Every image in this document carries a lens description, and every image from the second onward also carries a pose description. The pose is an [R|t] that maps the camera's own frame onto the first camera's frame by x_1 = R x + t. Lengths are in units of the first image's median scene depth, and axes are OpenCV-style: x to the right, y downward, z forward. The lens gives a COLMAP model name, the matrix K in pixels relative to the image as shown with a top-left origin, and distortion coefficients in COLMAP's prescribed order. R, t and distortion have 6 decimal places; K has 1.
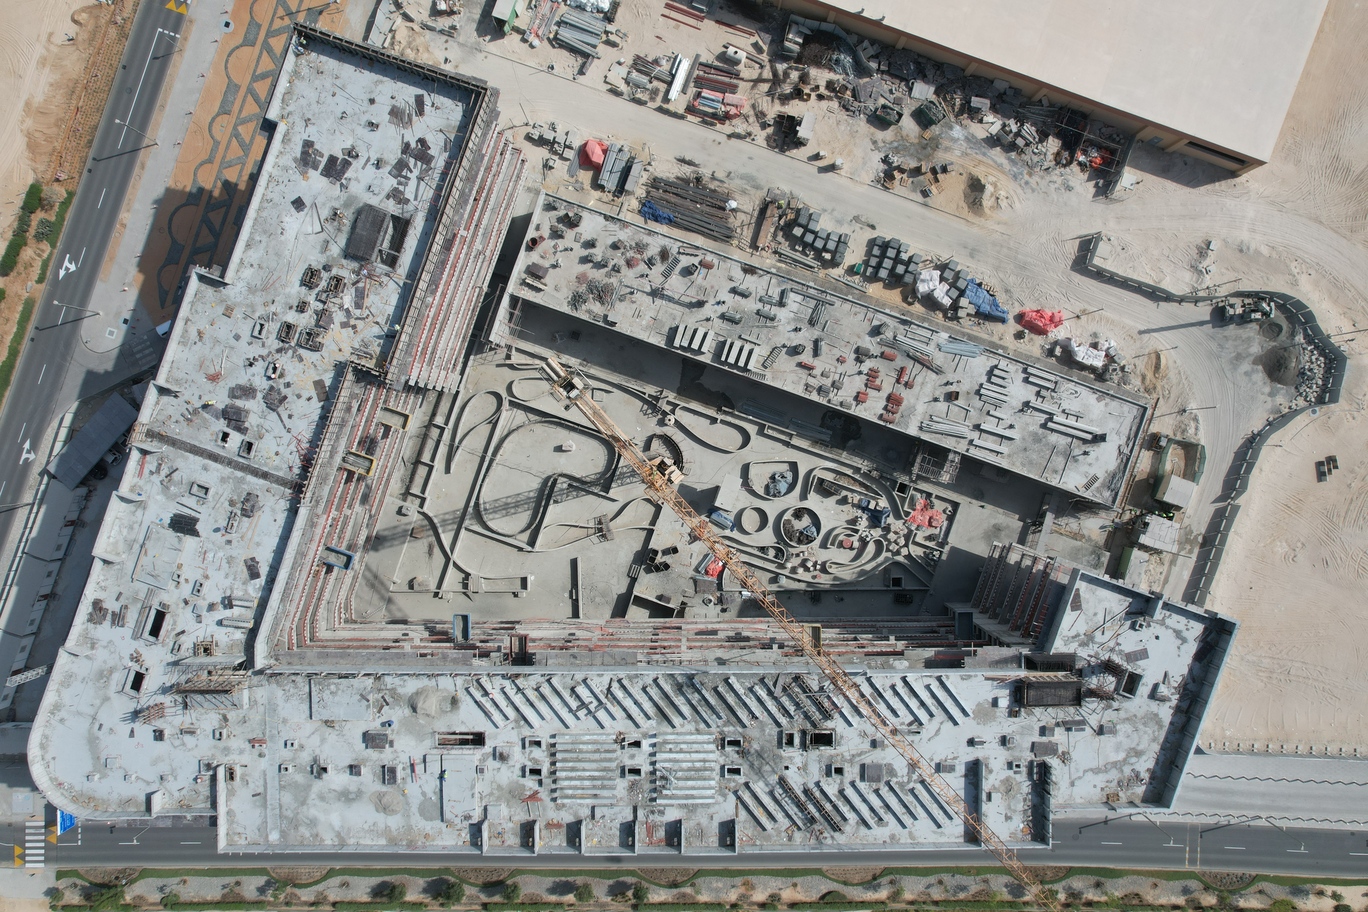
lens RADIAL K [[879.8, 0, 691.1], [0, 879.8, 452.0], [0, 0, 1]] dist [-0.072092, 0.066464]
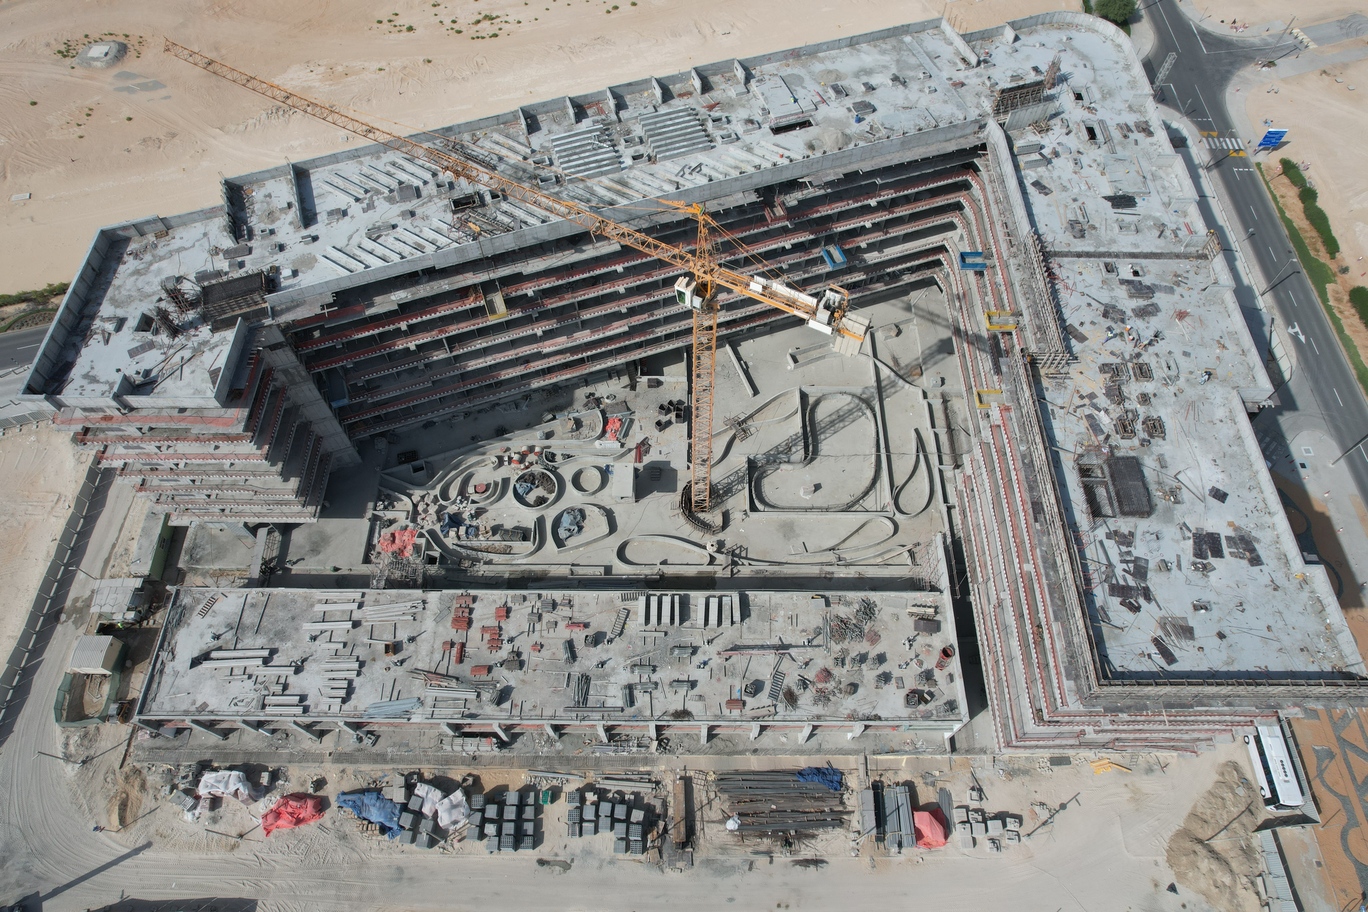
lens RADIAL K [[879.8, 0, 688.2], [0, 879.8, 450.8], [0, 0, 1]] dist [-0.072092, 0.066464]
pose [[-0.944461, 0.280826, -0.170677, 0.127197], [-0.328521, -0.819866, 0.468928, -0.379486], [-0.008245, 0.498955, 0.866589, 0.211300]]
